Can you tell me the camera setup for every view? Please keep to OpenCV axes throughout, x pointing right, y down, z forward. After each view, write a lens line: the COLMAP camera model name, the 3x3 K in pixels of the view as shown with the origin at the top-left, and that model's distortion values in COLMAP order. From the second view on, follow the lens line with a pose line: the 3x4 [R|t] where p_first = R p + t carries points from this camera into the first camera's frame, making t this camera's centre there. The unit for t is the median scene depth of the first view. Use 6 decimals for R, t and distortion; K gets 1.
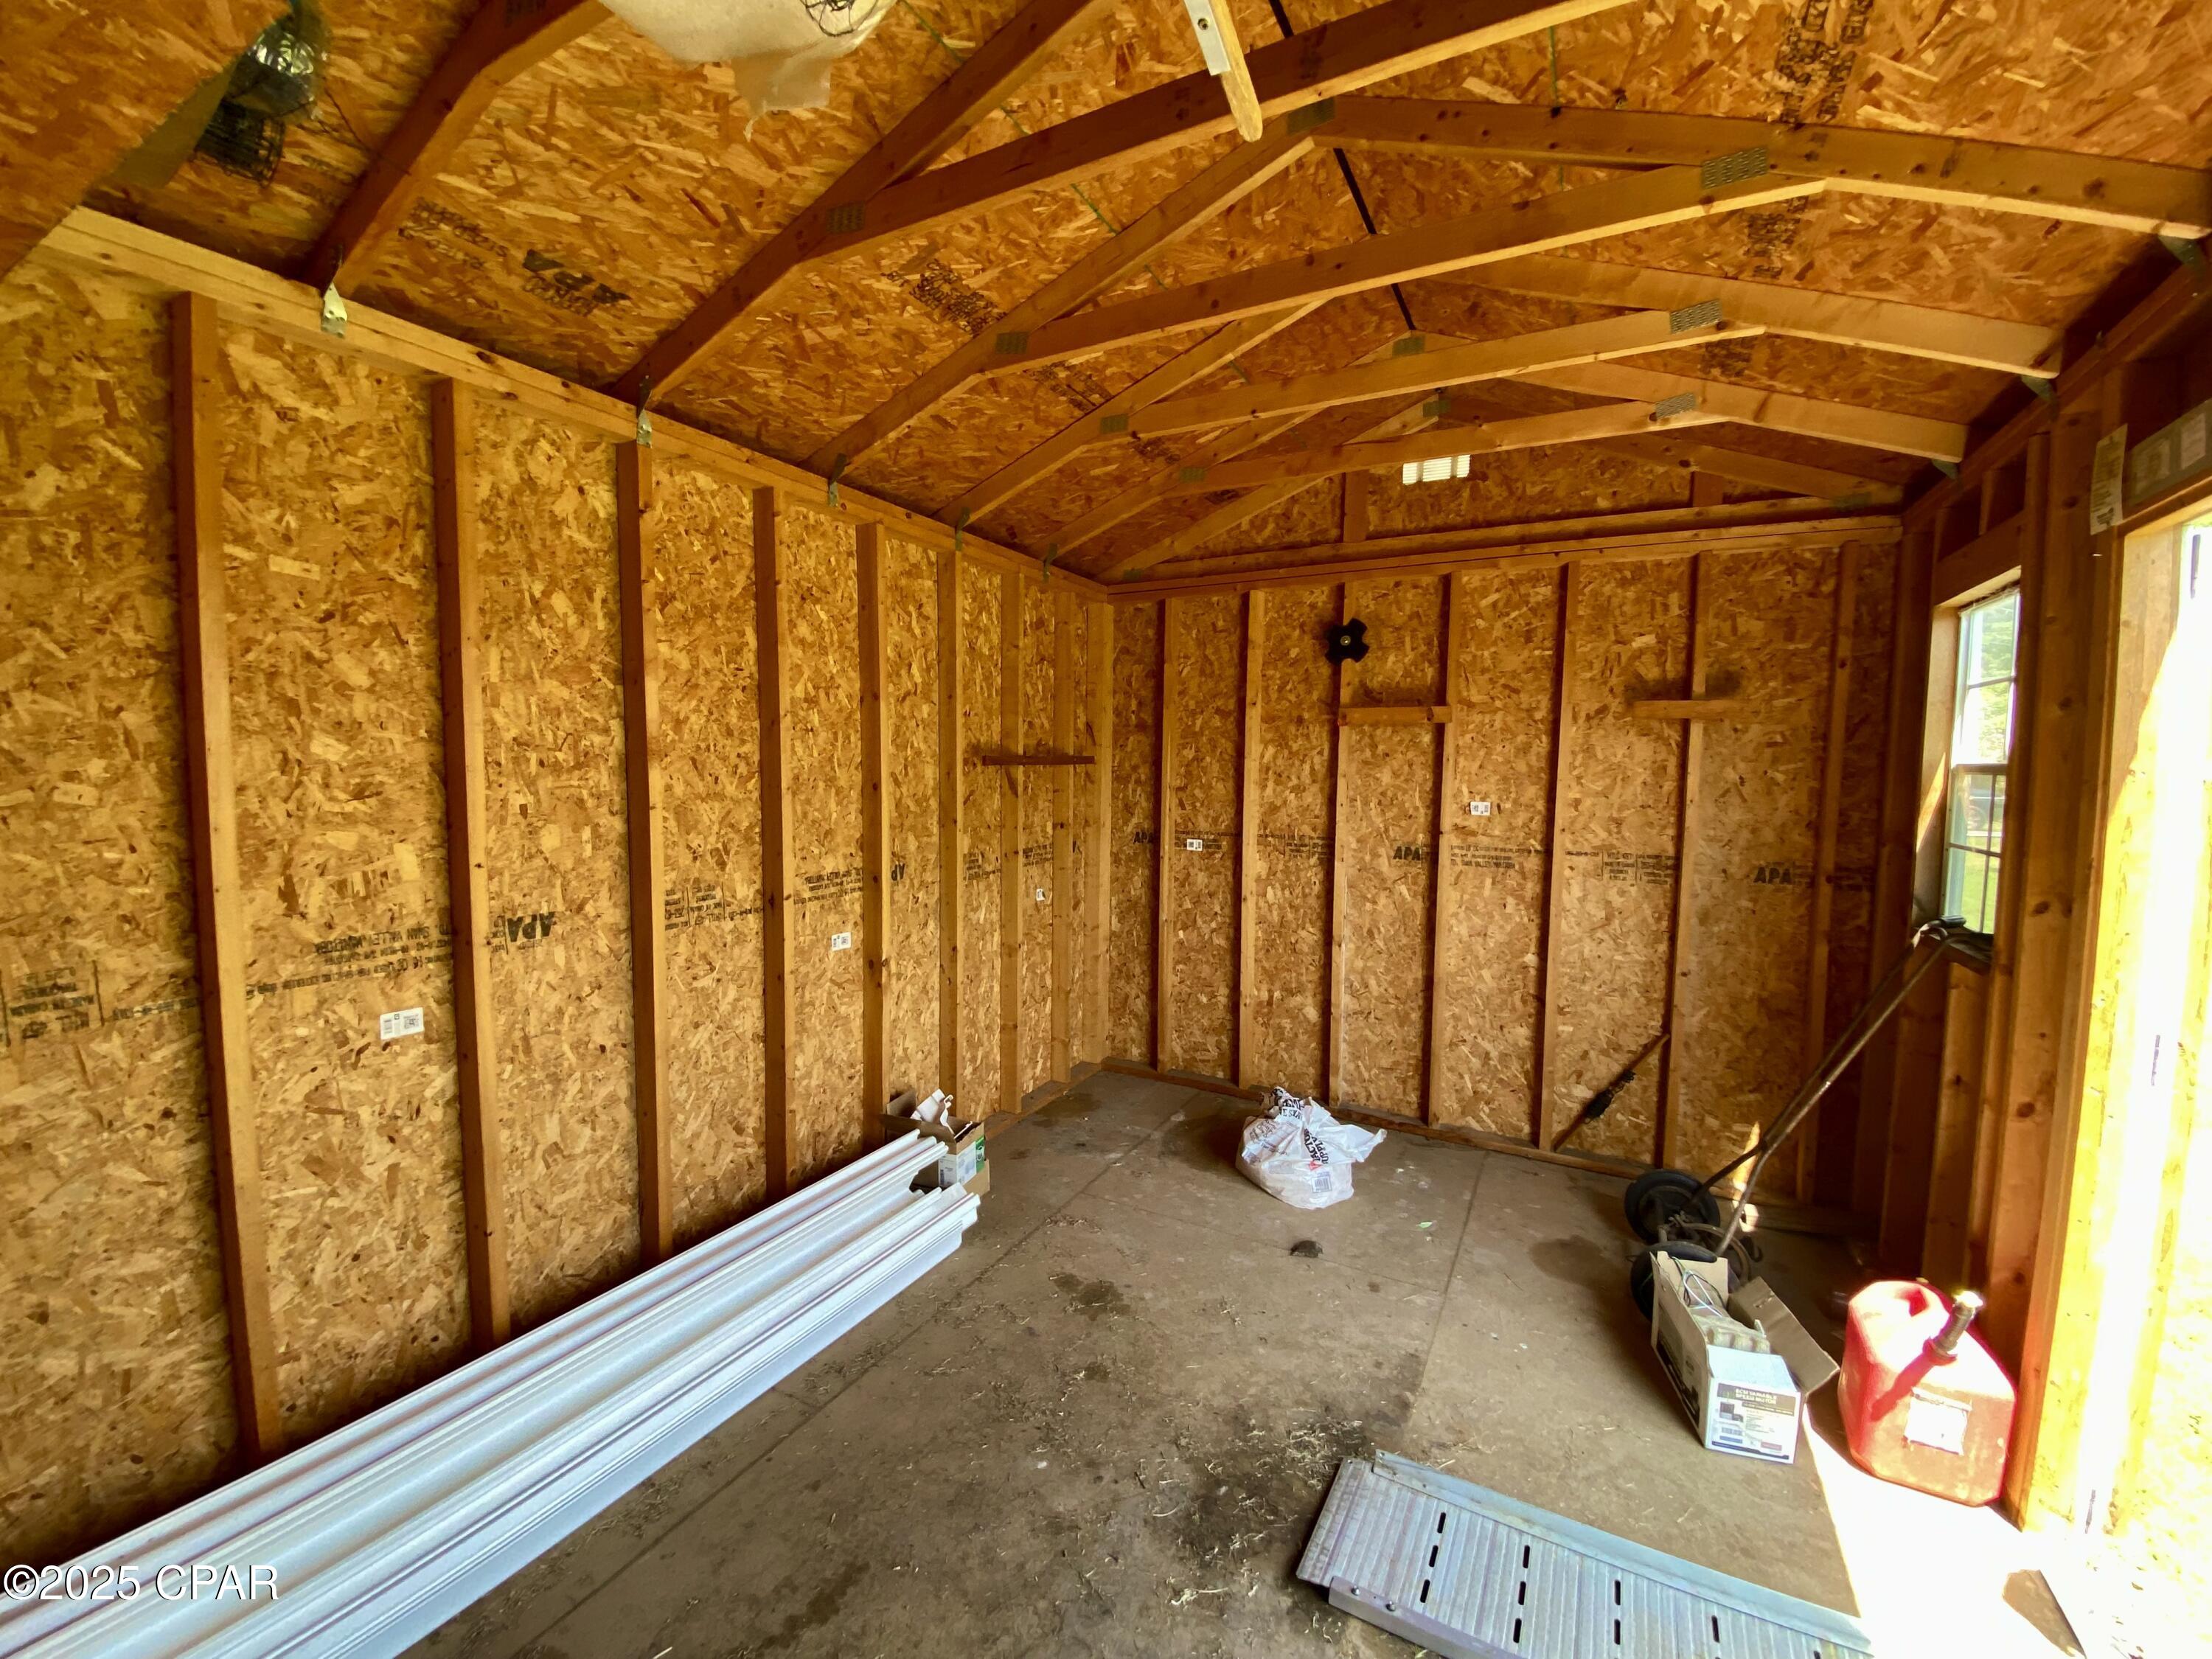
lens RADIAL K [[884.8, 0, 1101.8], [0, 884.8, 828.9], [0, 0, 1]] dist [0.008792, -0.012767]
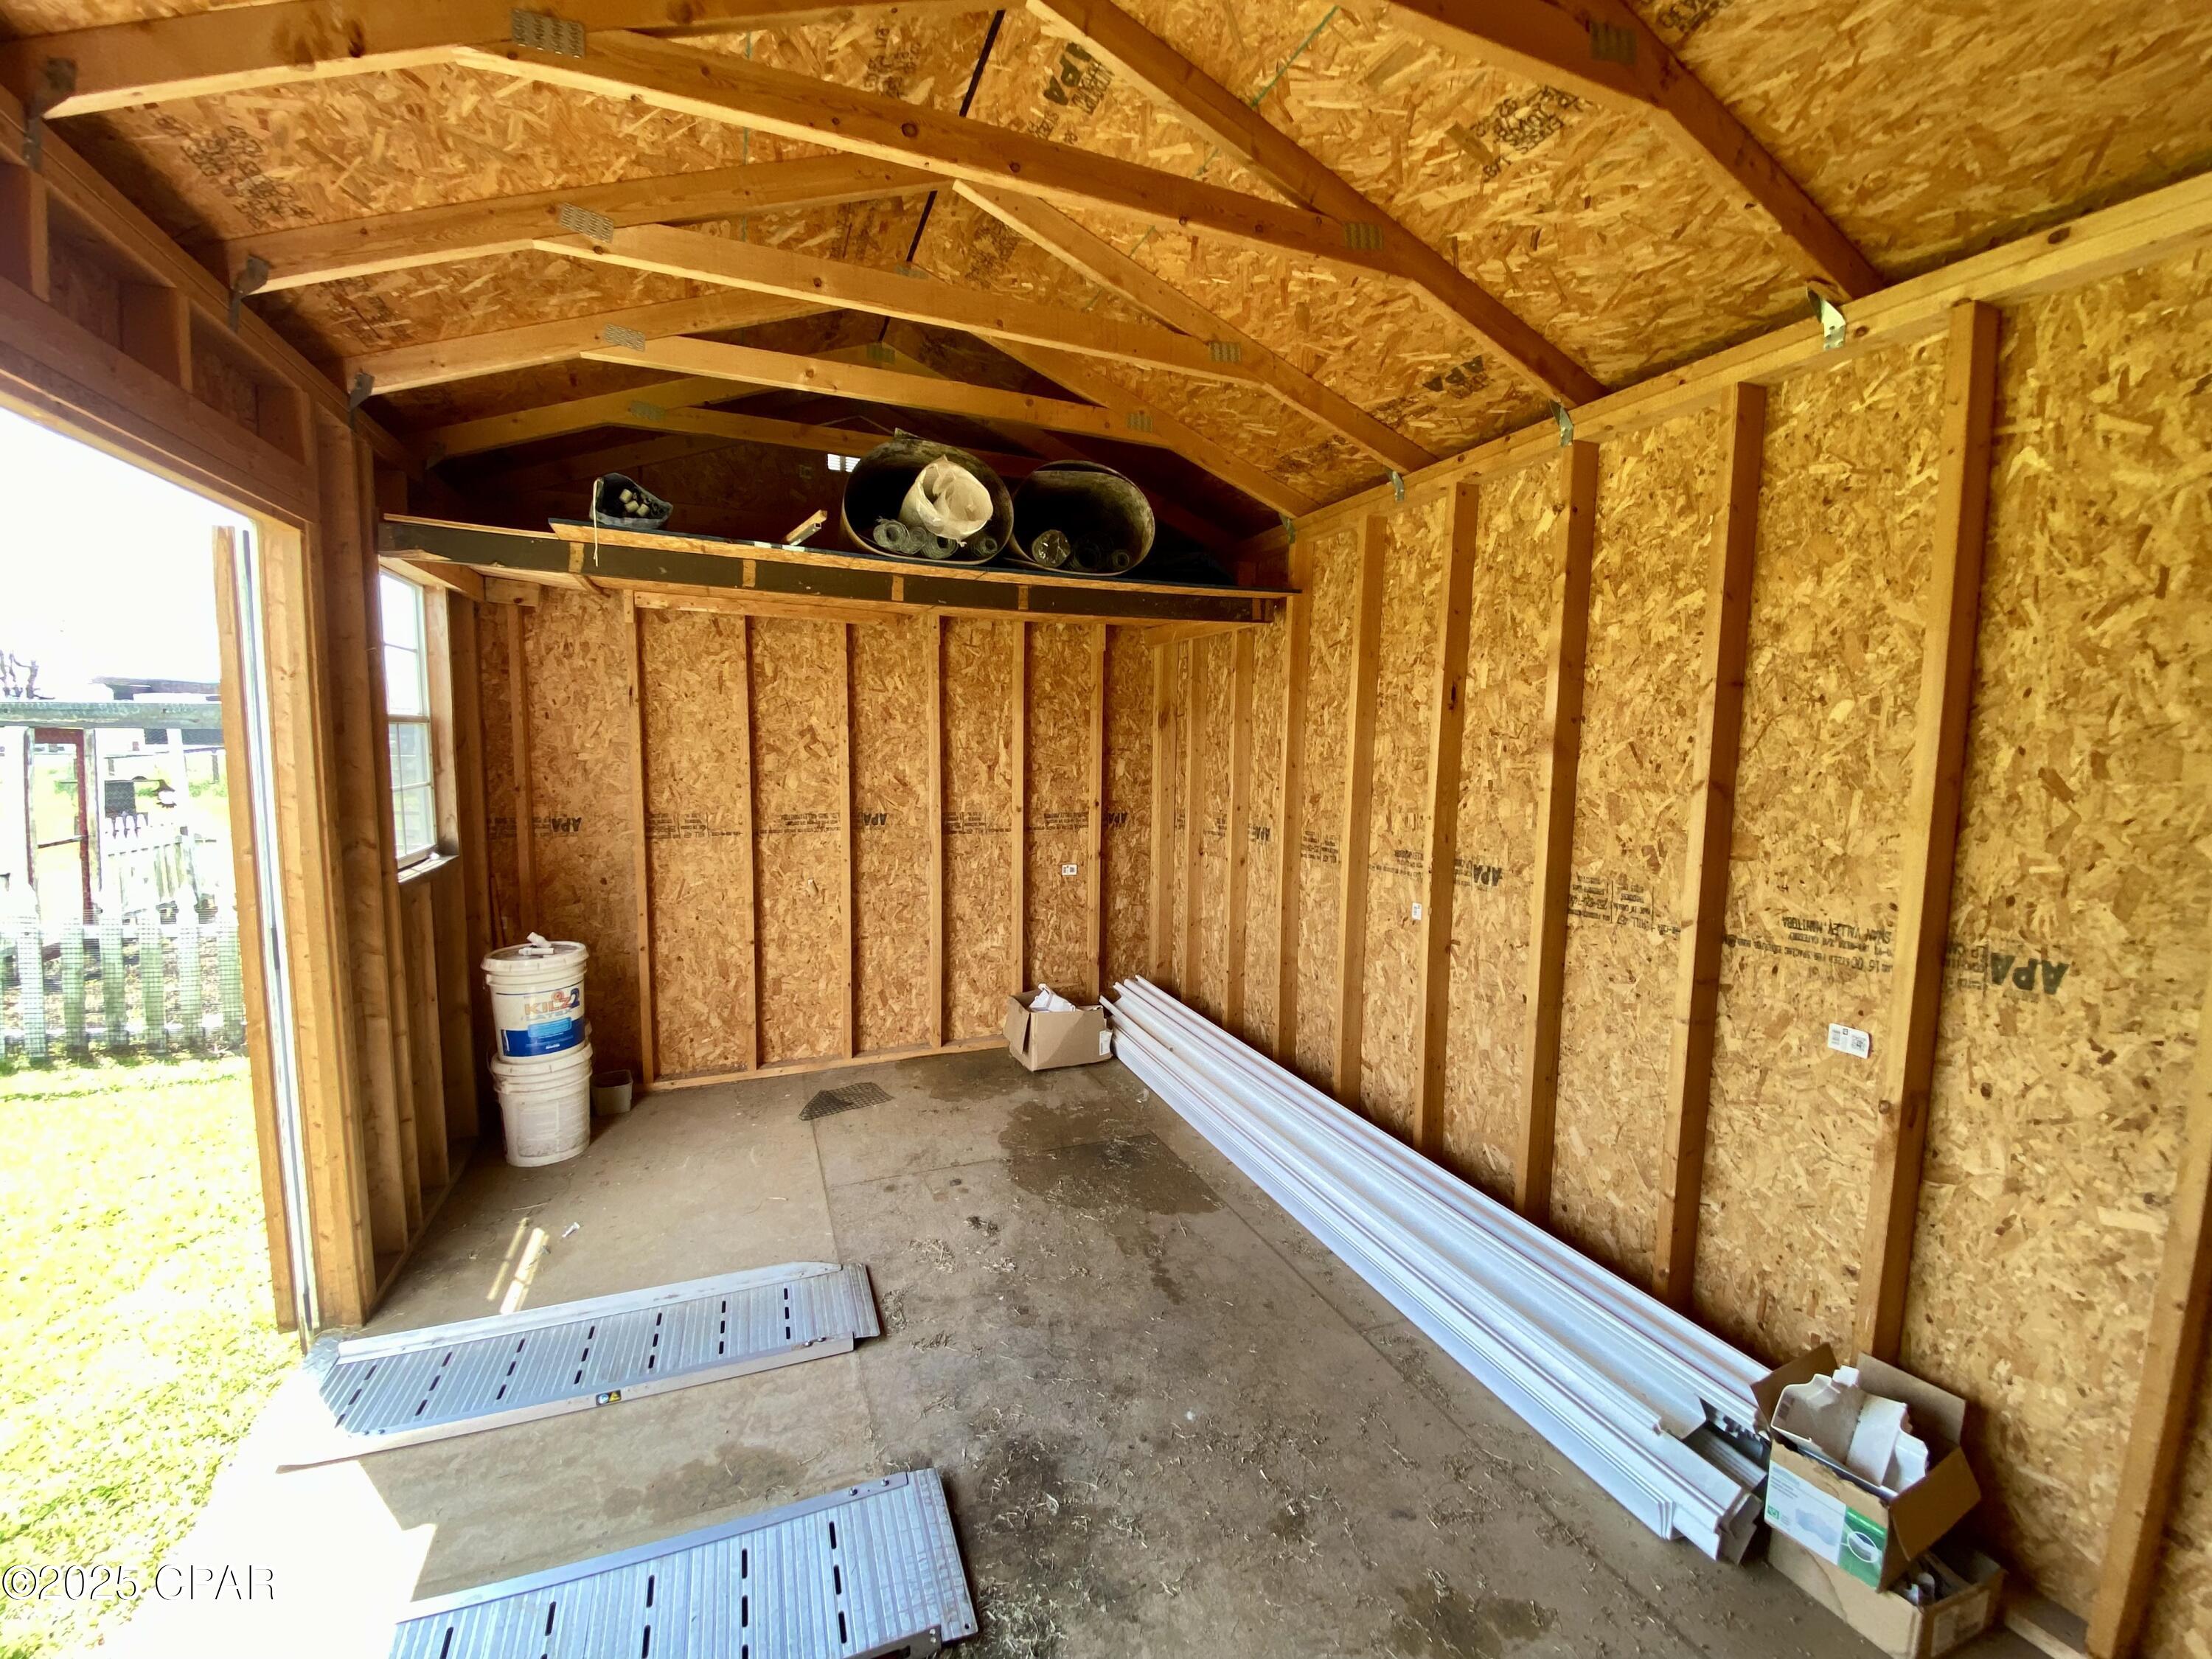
lens RADIAL K [[884.8, 0, 1095.1], [0, 884.8, 829.2], [0, 0, 1]] dist [0.008792, -0.012767]
pose [[-0.631179, 0.056275, -0.773593, 0.608177], [-0.075469, 0.988177, 0.133460, -0.072701], [0.771957, 0.142619, -0.619470, 1.156341]]
